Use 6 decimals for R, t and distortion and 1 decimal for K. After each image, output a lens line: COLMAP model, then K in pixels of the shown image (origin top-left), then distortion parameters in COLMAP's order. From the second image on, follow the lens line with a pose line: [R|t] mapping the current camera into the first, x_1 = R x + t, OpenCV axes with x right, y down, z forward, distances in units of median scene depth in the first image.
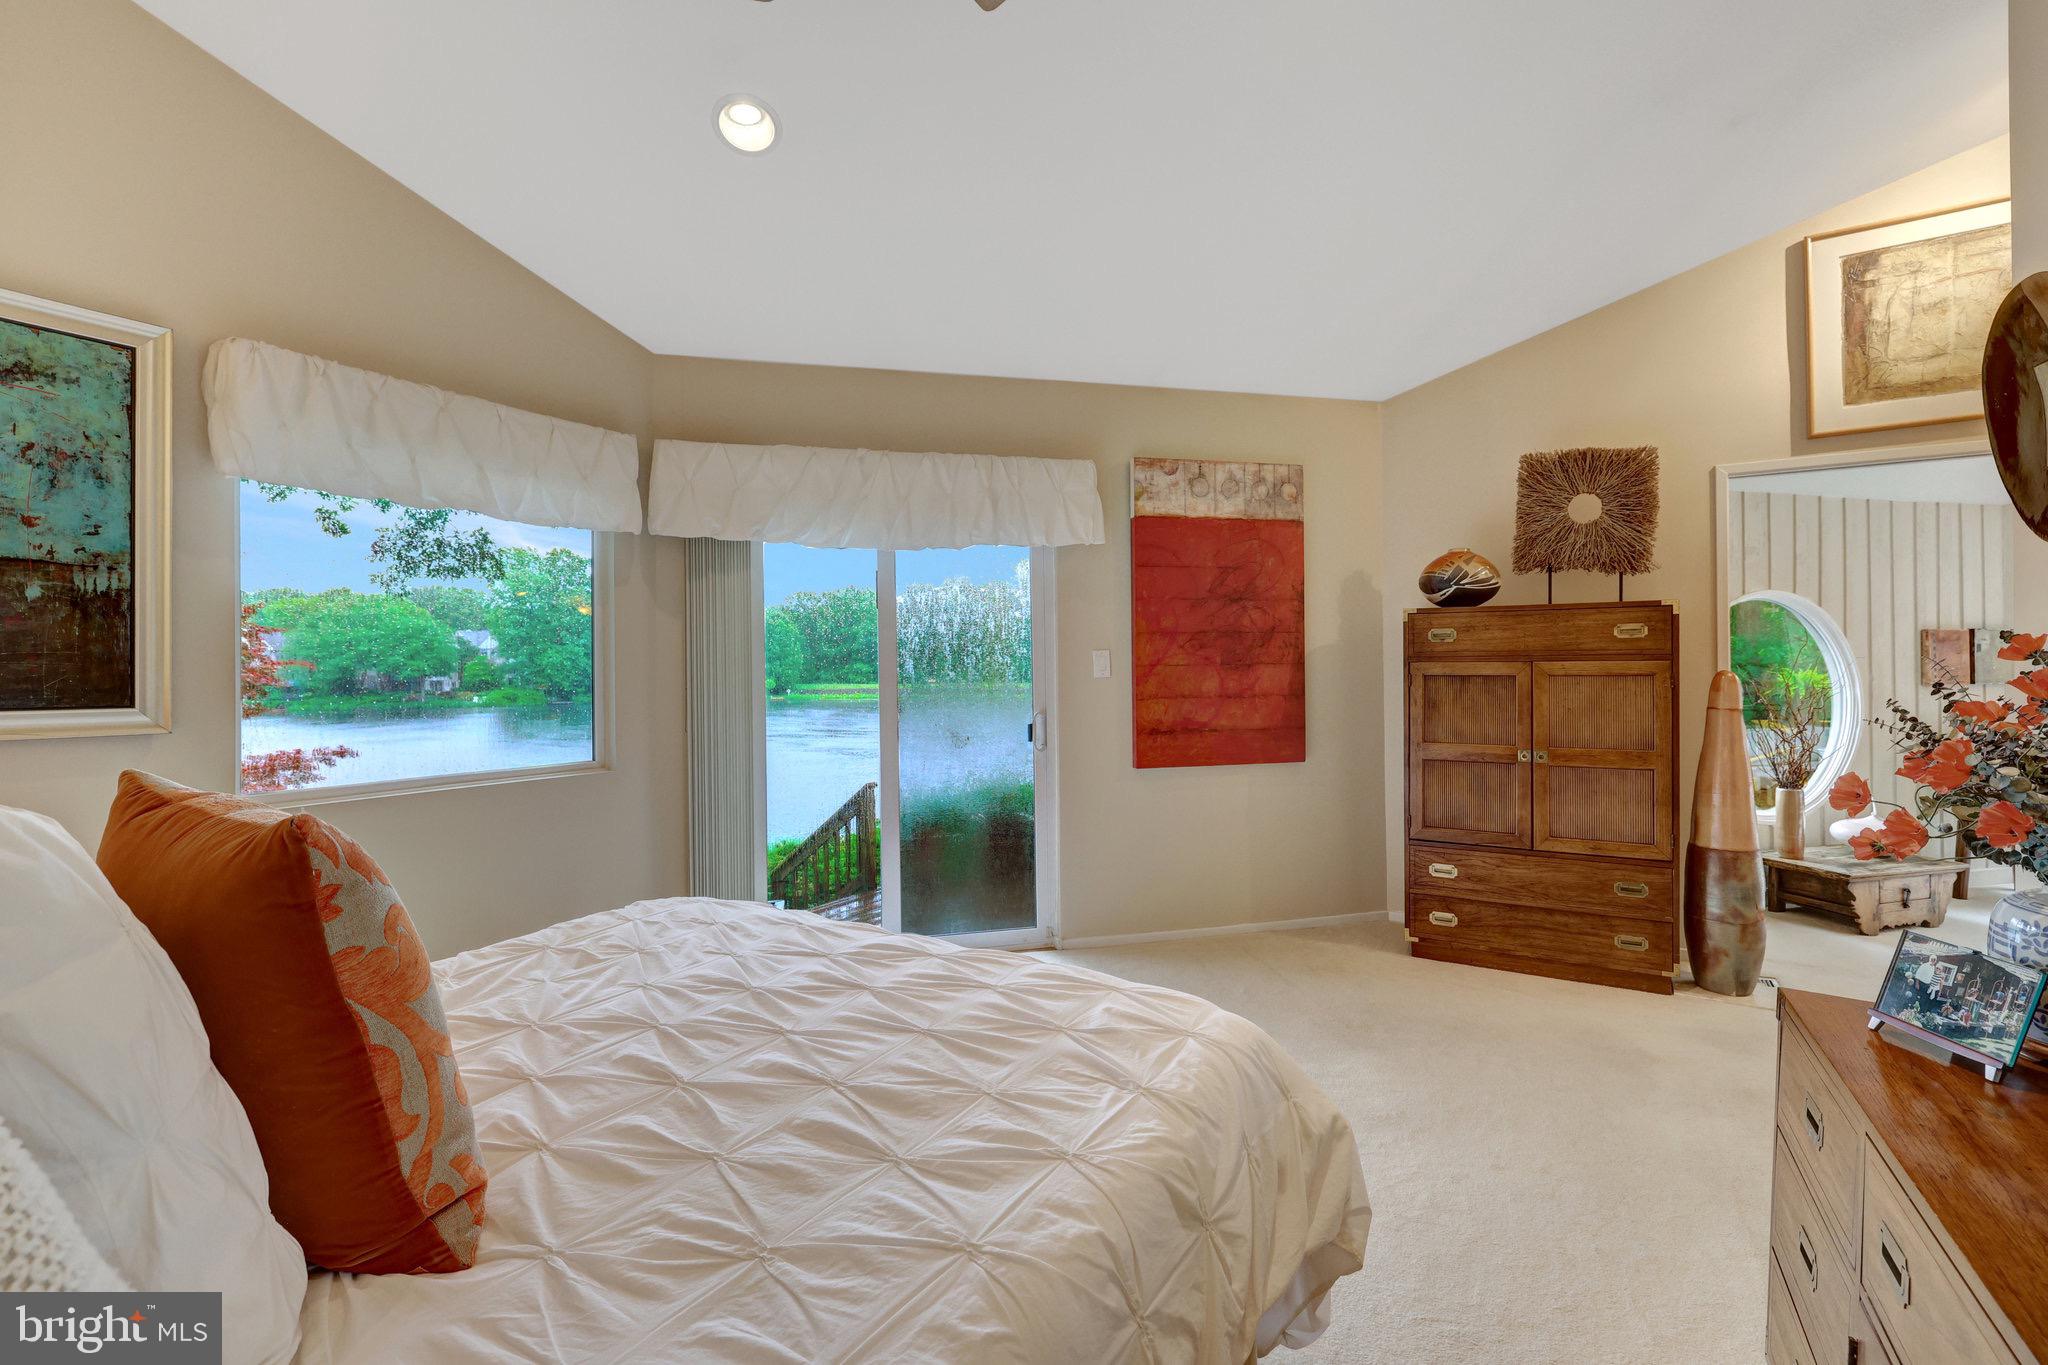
lens RADIAL K [[885.0, 0, 971.2], [0, 885.0, 672.2], [0, 0, 1]] dist [-0.001029, 0.000926]
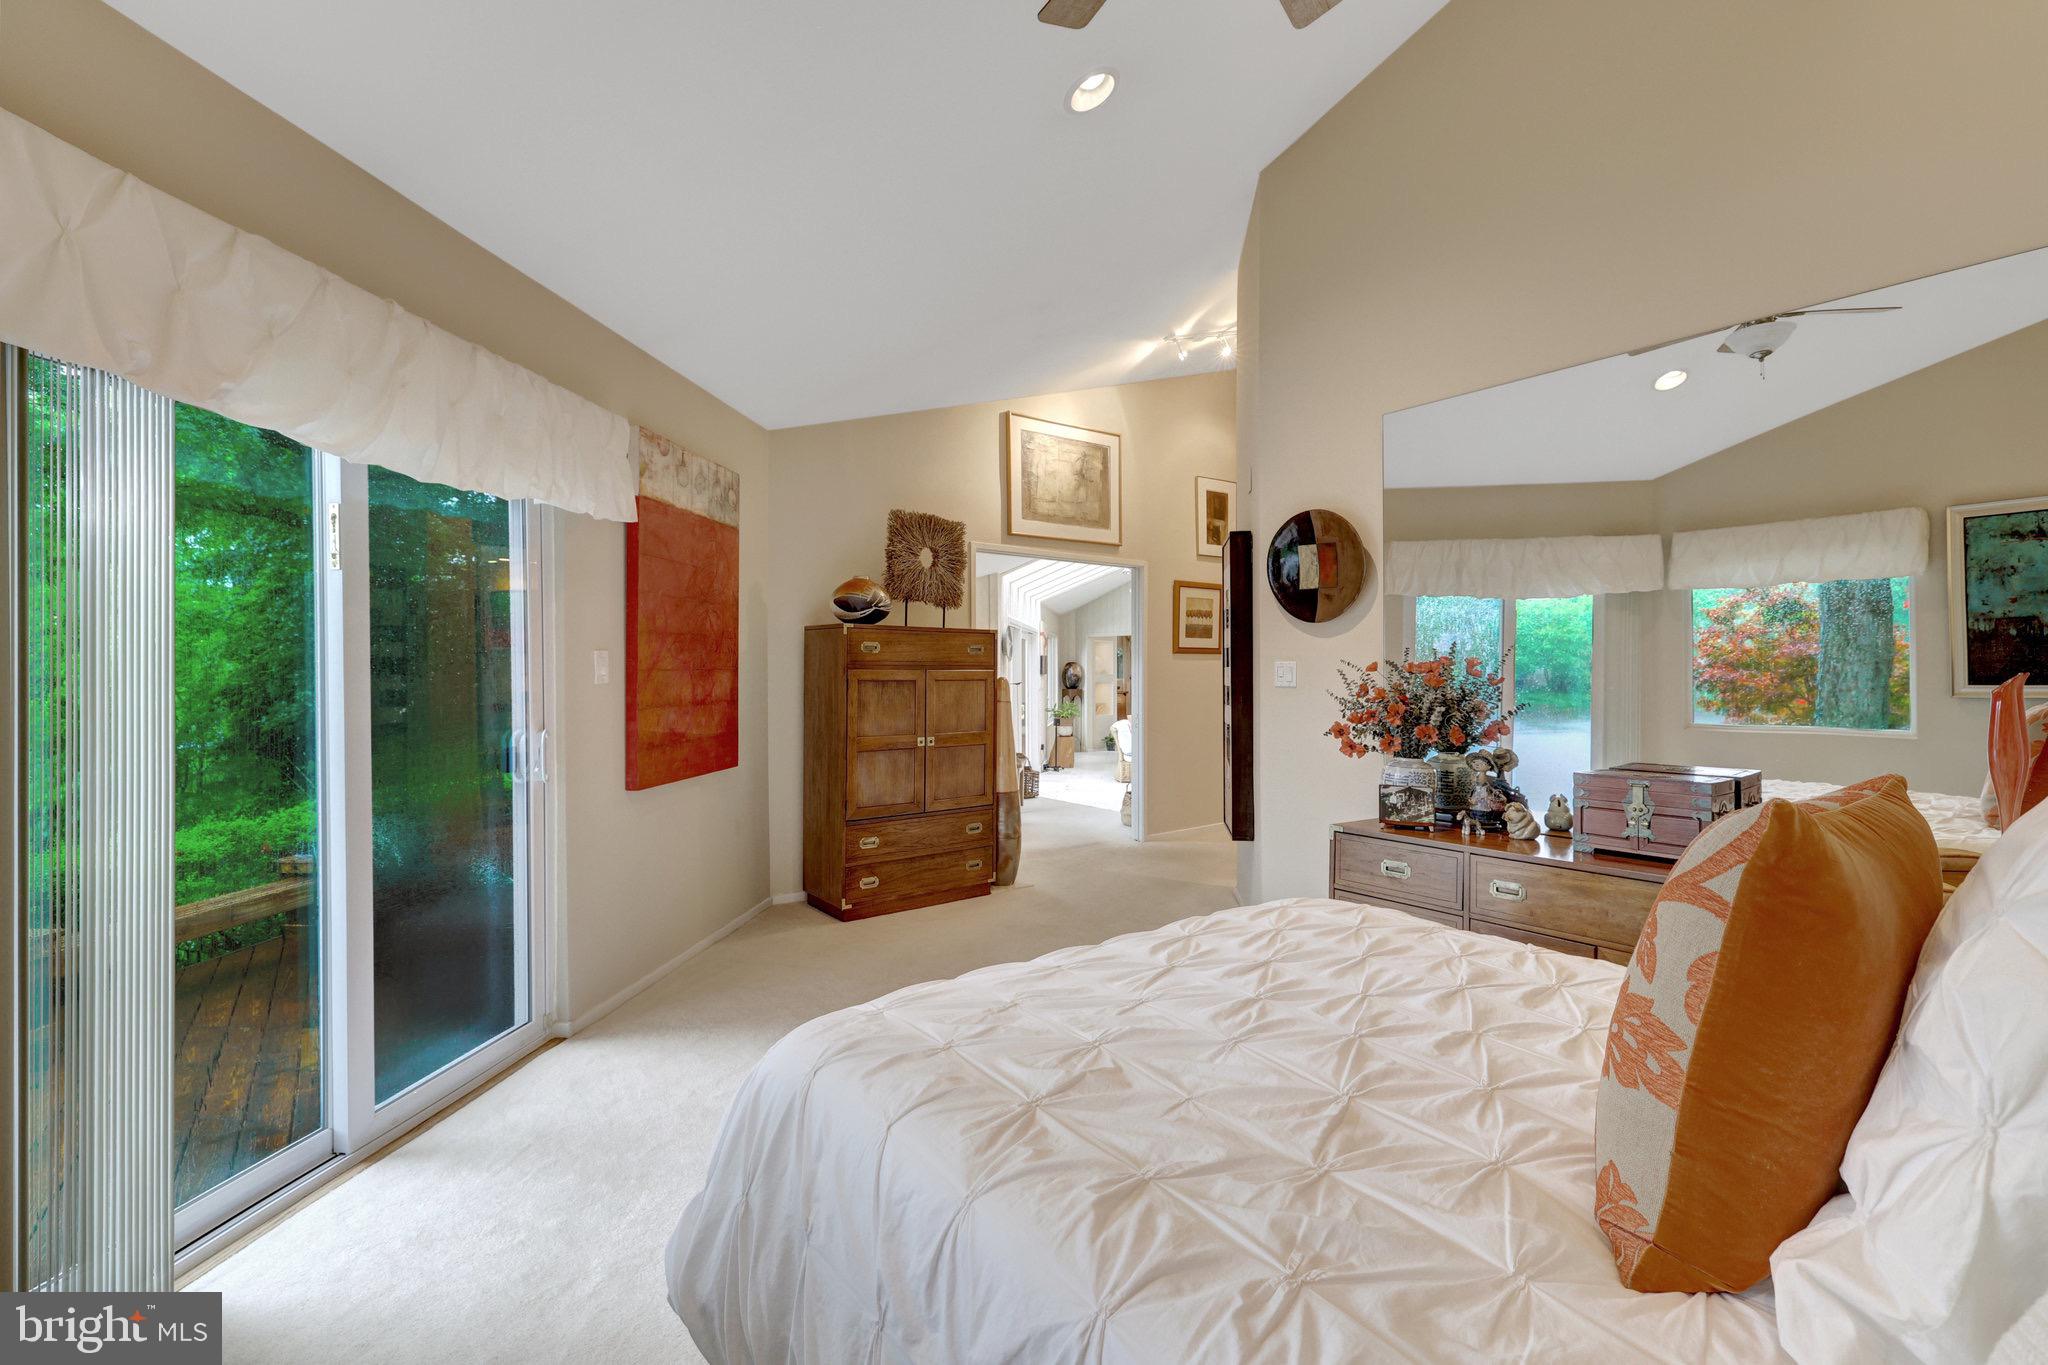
lens RADIAL K [[885.0, 0, 1039.0], [0, 885.0, 672.1], [0, 0, 1]] dist [-0.001029, 0.000926]
pose [[0.328036, 0.007225, 0.944638, -0.546209], [0.001491, 0.999966, -0.008166, 0.002394], [-0.944664, 0.004087, 0.328014, 0.394925]]
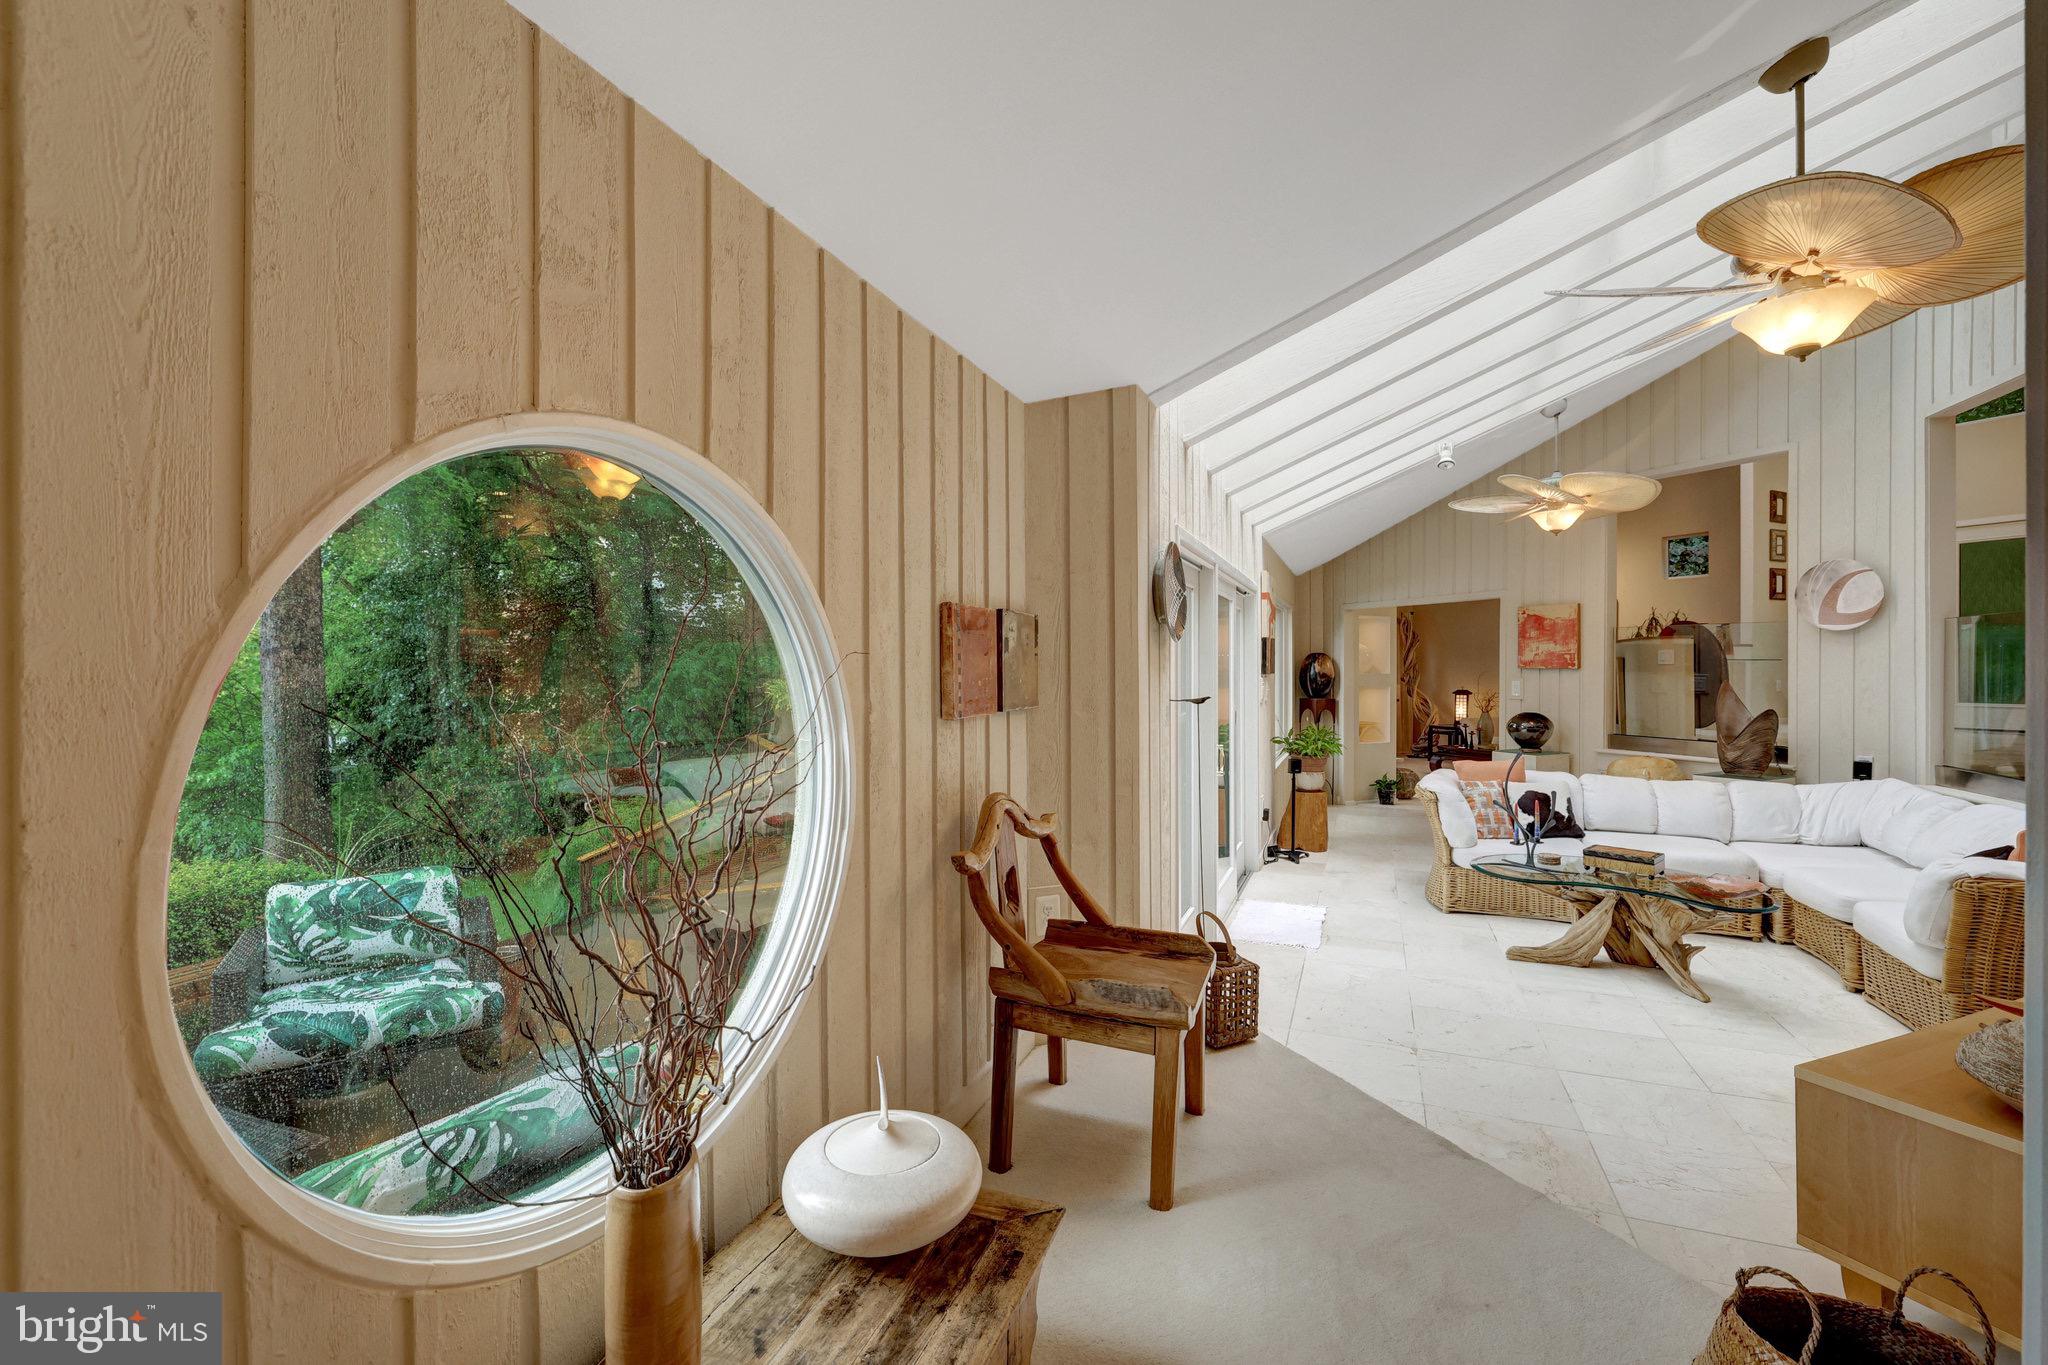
lens RADIAL K [[885.0, 0, 1016.2], [0, 885.0, 676.6], [0, 0, 1]] dist [-0.001029, 0.000926]
pose [[0.568217, 0.001123, 0.822878, 0.905247], [-0.002070, 0.999998, 0.000064, -0.010176], [-0.822876, -0.001740, 0.568218, 0.895202]]
